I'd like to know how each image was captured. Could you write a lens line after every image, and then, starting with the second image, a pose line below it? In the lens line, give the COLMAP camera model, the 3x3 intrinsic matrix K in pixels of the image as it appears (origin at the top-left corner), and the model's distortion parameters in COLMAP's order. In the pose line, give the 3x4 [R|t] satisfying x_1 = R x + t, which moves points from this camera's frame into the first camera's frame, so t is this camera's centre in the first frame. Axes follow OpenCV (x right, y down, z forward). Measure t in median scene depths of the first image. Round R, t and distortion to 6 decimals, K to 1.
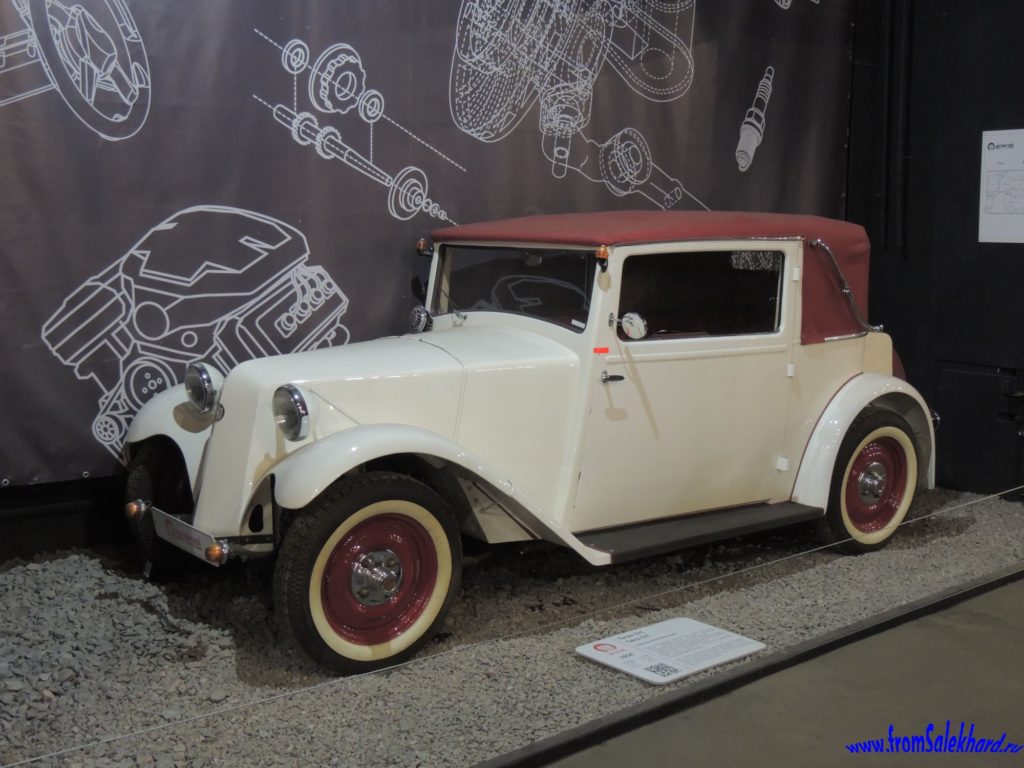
lens RADIAL K [[1282.8, 0, 513.0], [0, 1282.8, 381.2], [0, 0, 1]] dist [-0.043590, 0.000000]
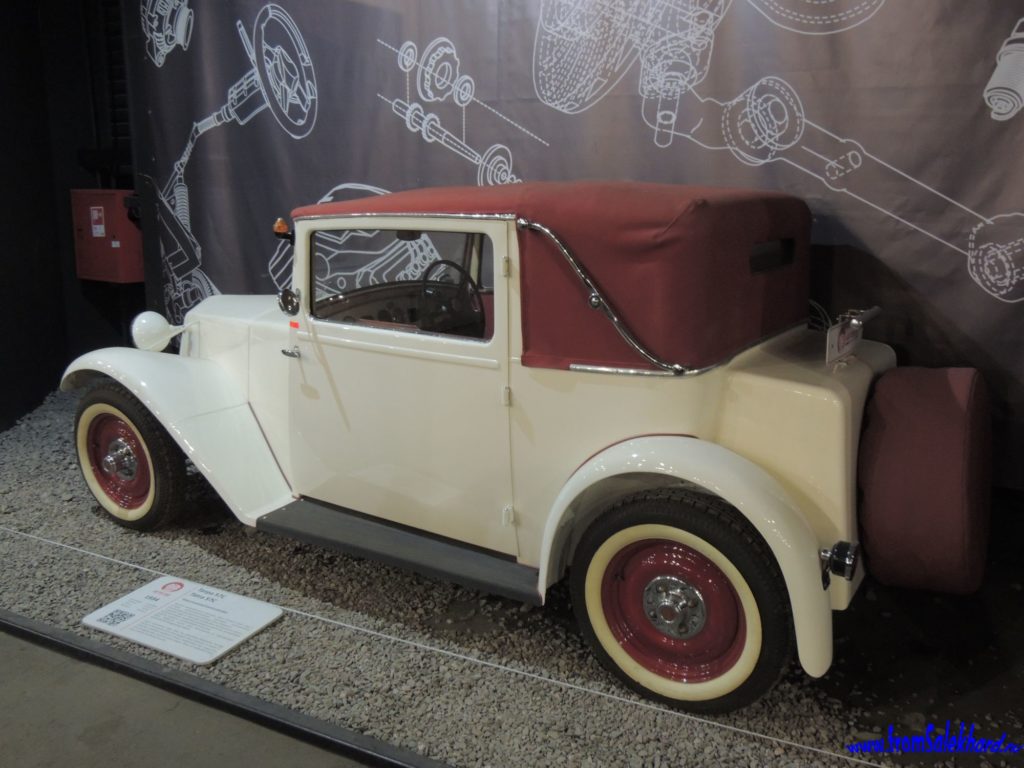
lens RADIAL K [[887.8, 0, 510.8], [0, 887.8, 382.9], [0, 0, 1]] dist [-0.010275, -0.019088]
pose [[0.345905, 0.190628, -0.918700, 0.662559], [-0.123708, 0.979862, 0.156741, -0.093251], [0.930078, 0.059433, 0.362522, 0.780564]]
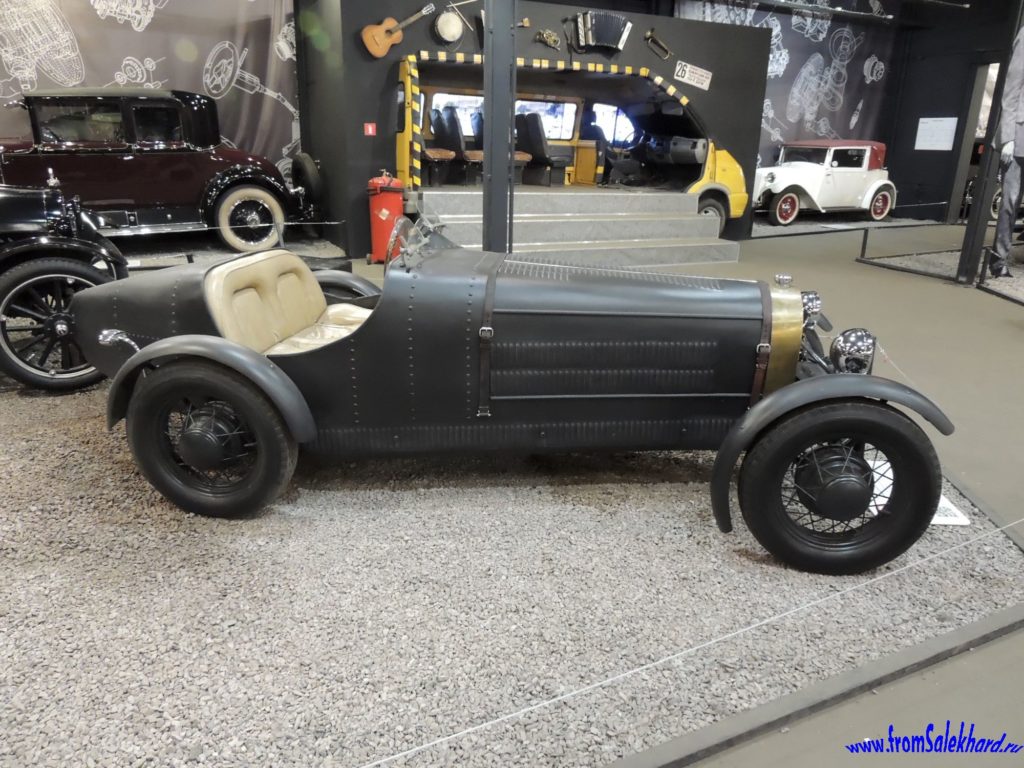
lens RADIAL K [[767.5, 0, 506.6], [0, 767.5, 388.7], [0, 0, 1]] dist [-0.014561, 0.009563]
pose [[0.988533, 0.057991, -0.139425, -0.597165], [-0.030867, 0.981423, 0.189355, 0.247383], [0.147816, -0.182880, 0.971959, -1.904568]]
